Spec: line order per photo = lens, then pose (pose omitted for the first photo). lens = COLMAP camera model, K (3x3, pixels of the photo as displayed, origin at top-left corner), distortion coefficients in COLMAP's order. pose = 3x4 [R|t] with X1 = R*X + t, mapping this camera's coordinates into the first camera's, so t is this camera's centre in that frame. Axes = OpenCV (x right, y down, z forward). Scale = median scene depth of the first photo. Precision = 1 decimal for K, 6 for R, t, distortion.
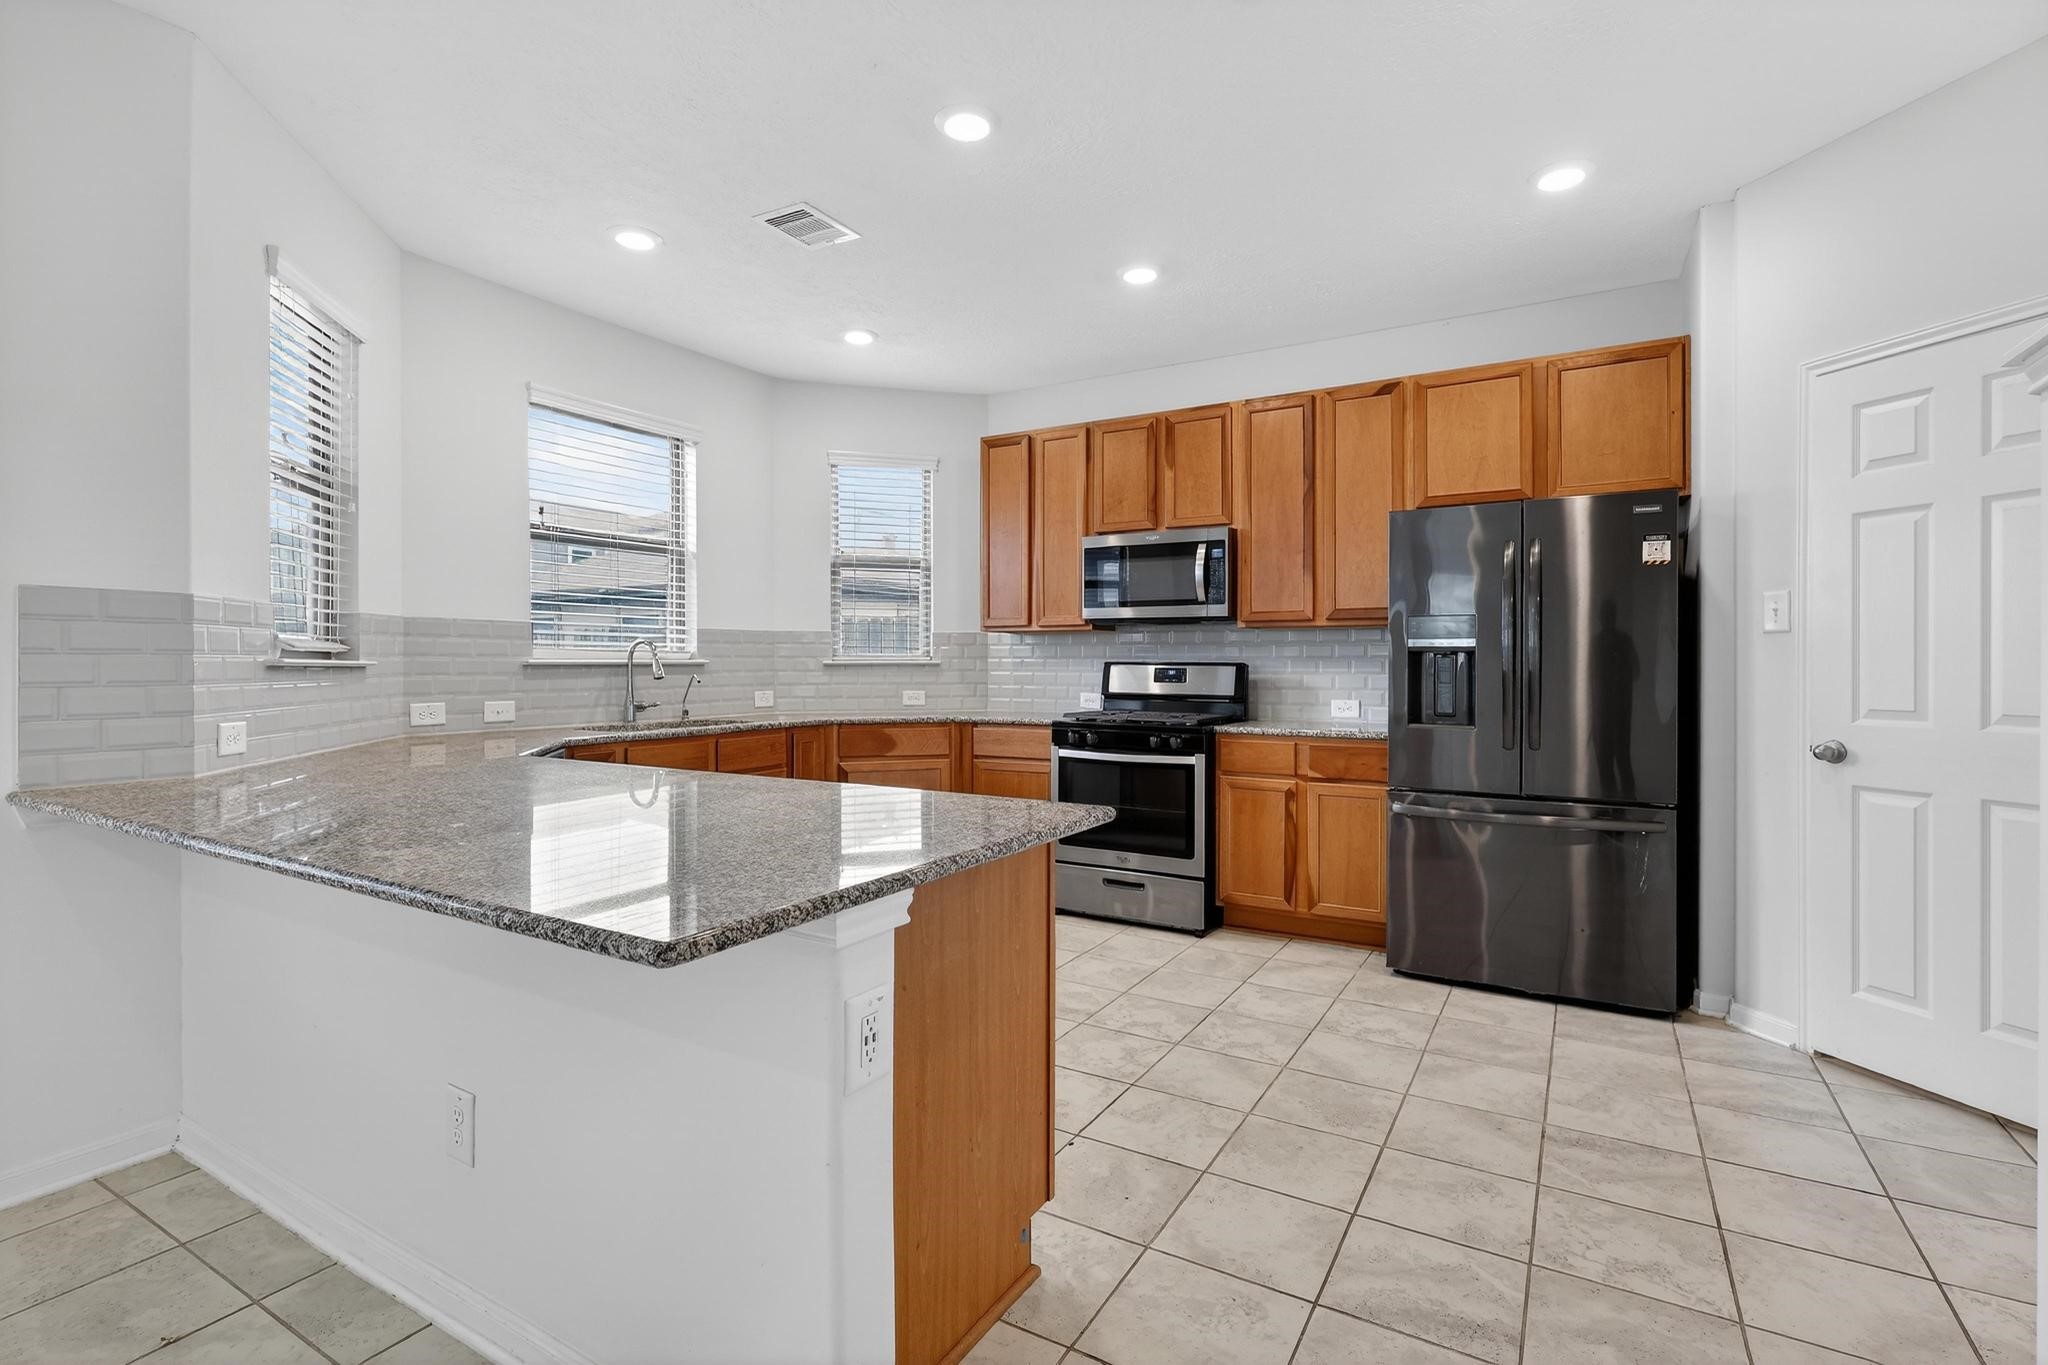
lens RADIAL K [[947.9, 0, 1020.2], [0, 947.9, 671.9], [0, 0, 1]] dist [-0.005588, 0.000937]
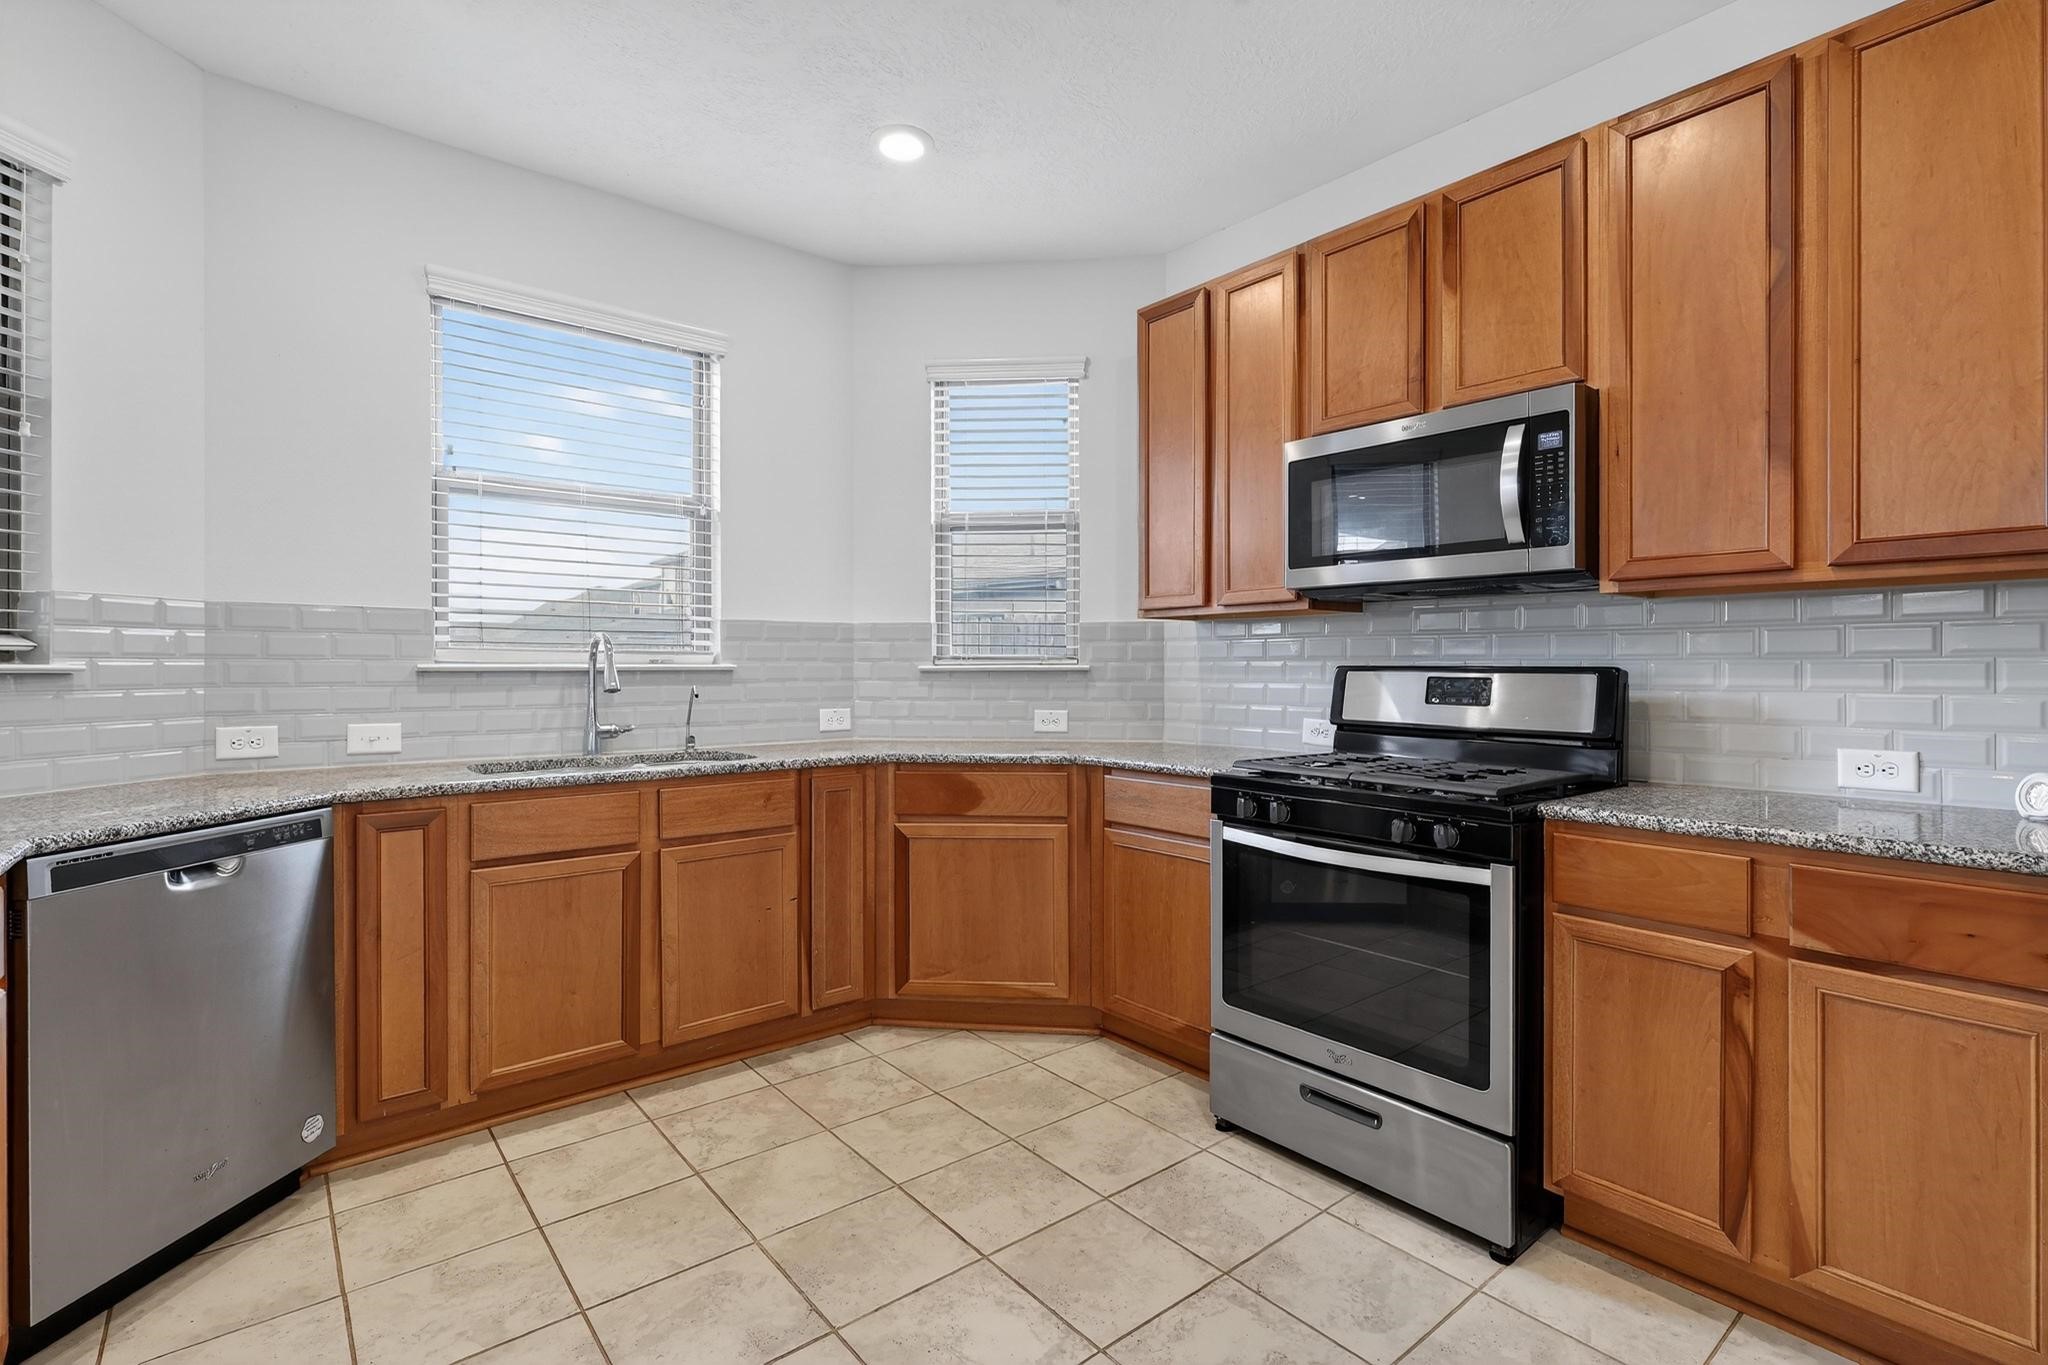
lens RADIAL K [[947.9, 0, 1026.3], [0, 947.9, 671.6], [0, 0, 1]] dist [-0.005588, 0.000937]
pose [[0.941619, 0.000478, -0.336681, 0.115683], [-0.002870, 0.999974, -0.006608, -0.003253], [0.336669, 0.007188, 0.941596, 0.445510]]
